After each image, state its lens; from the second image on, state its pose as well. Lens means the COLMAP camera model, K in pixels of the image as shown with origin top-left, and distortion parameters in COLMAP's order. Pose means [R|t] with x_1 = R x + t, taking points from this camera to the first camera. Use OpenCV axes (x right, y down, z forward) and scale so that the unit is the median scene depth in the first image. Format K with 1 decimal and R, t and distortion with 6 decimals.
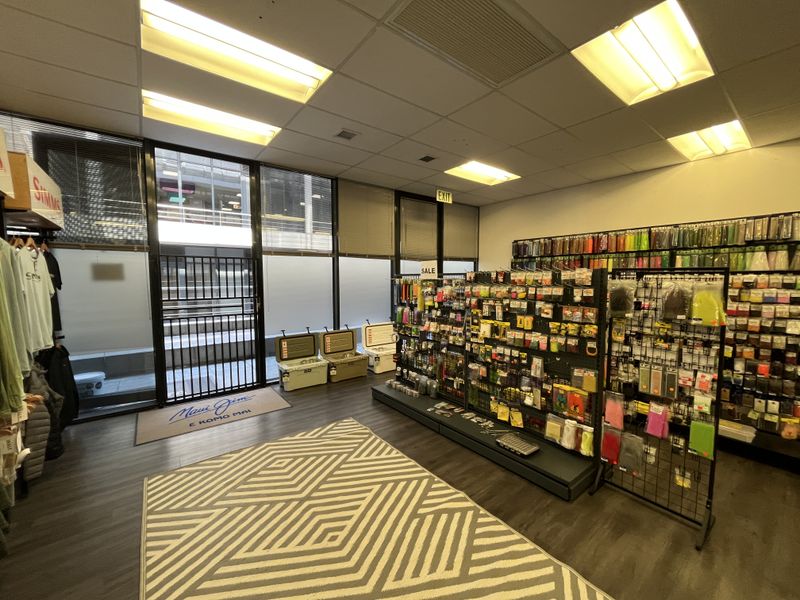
lens RADIAL K [[321.9, 0, 397.6], [0, 321.9, 299.4], [0, 0, 1]] dist [0.027488, -0.026214]
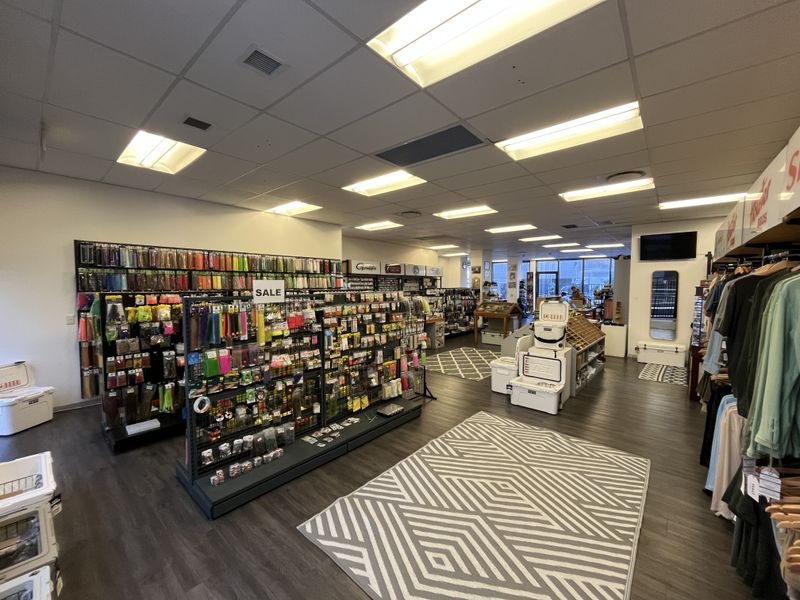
lens RADIAL K [[321.9, 0, 397.6], [0, 321.9, 299.4], [0, 0, 1]] dist [0.027488, -0.026214]
pose [[-0.201456, -0.043683, 0.978523, -0.928006], [0.064257, 0.996264, 0.057704, -0.121603], [-0.977388, 0.074501, -0.197897, 1.066098]]
